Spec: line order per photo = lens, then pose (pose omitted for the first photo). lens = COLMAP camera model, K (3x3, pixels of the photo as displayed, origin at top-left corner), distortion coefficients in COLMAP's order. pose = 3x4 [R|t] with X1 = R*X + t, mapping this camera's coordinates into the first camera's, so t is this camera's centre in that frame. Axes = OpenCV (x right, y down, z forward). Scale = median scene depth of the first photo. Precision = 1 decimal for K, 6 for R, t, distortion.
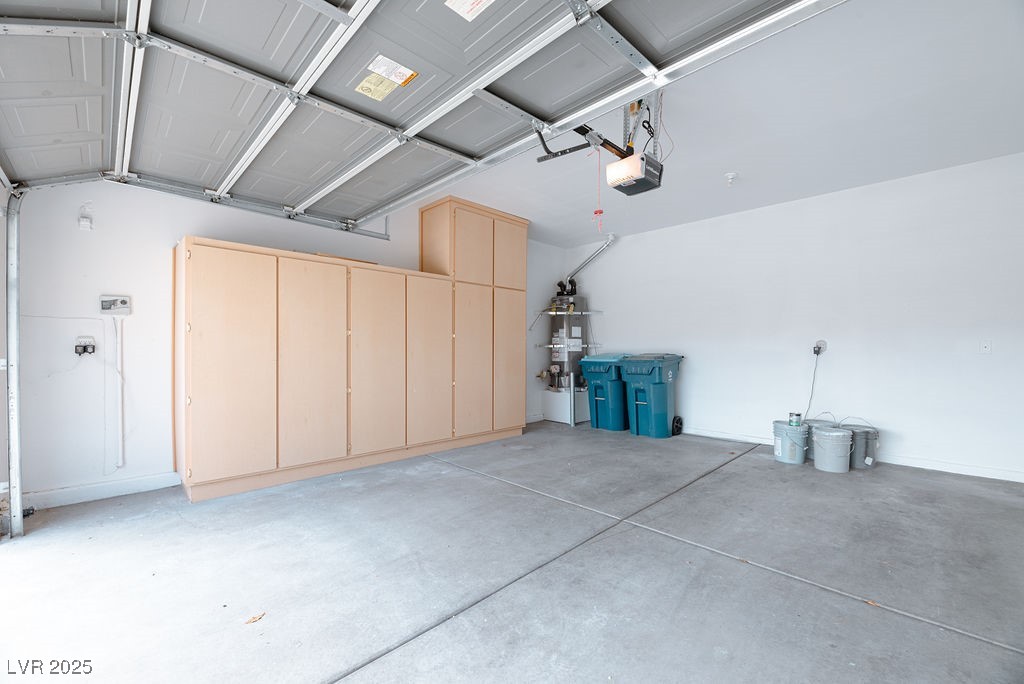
lens RADIAL K [[420.7, 0, 513.9], [0, 420.7, 349.3], [0, 0, 1]] dist [-0.000319, -0.000033]
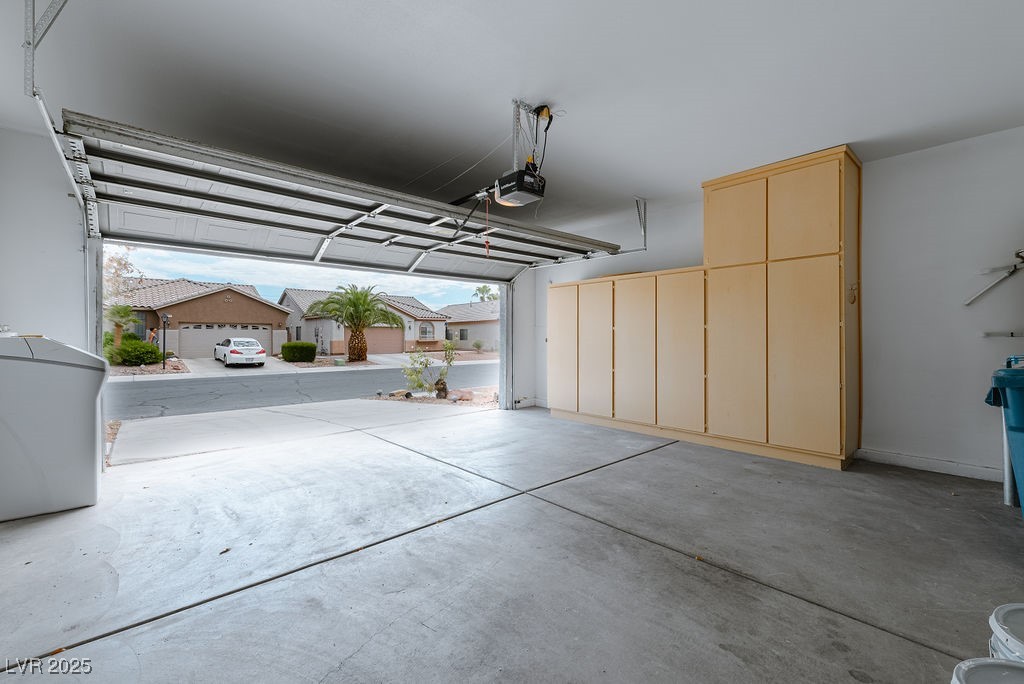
lens RADIAL K [[420.7, 0, 513.9], [0, 420.7, 338.5], [0, 0, 1]] dist [-0.000319, -0.000033]
pose [[-0.040557, -0.002663, -0.999174, 0.973341], [0.000446, 0.999996, -0.002684, -0.003260], [0.999177, -0.000554, -0.040556, 0.712000]]
